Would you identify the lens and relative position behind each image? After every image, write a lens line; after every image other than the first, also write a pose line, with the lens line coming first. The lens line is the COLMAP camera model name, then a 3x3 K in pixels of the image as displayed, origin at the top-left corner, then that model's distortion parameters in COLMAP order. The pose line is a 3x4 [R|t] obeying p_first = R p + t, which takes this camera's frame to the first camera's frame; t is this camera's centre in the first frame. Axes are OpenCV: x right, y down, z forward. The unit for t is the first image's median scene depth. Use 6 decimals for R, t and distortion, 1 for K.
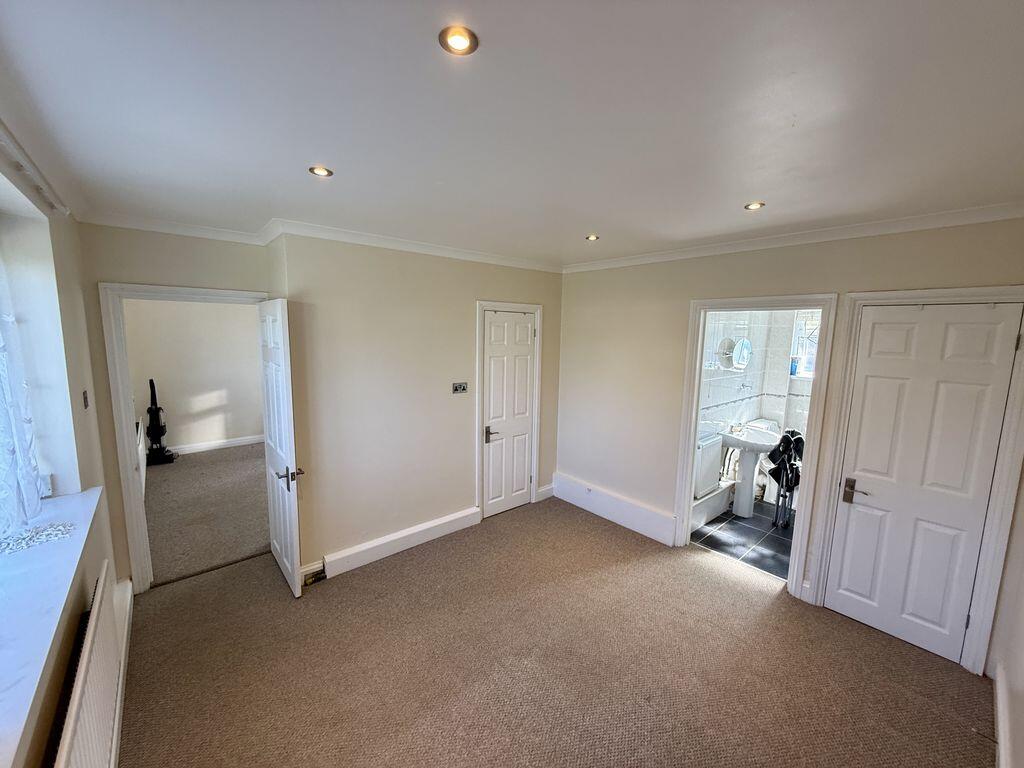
lens RADIAL K [[408.9, 0, 515.8], [0, 408.9, 379.3], [0, 0, 1]] dist [-0.002732, -0.000361]
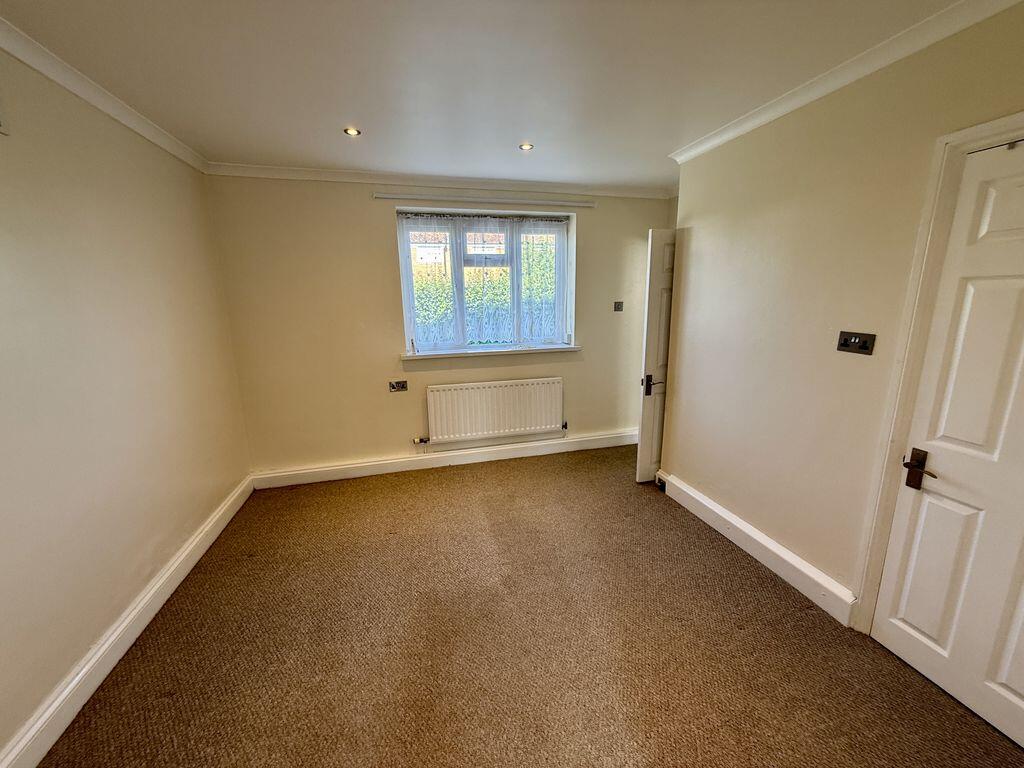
lens RADIAL K [[408.9, 0, 513.8], [0, 408.9, 385.0], [0, 0, 1]] dist [-0.002732, -0.000361]
pose [[-0.428985, 0.175042, -0.886190, 0.488487], [-0.116383, 0.962159, 0.246385, -0.003303], [0.895783, 0.208833, -0.392379, 0.810390]]
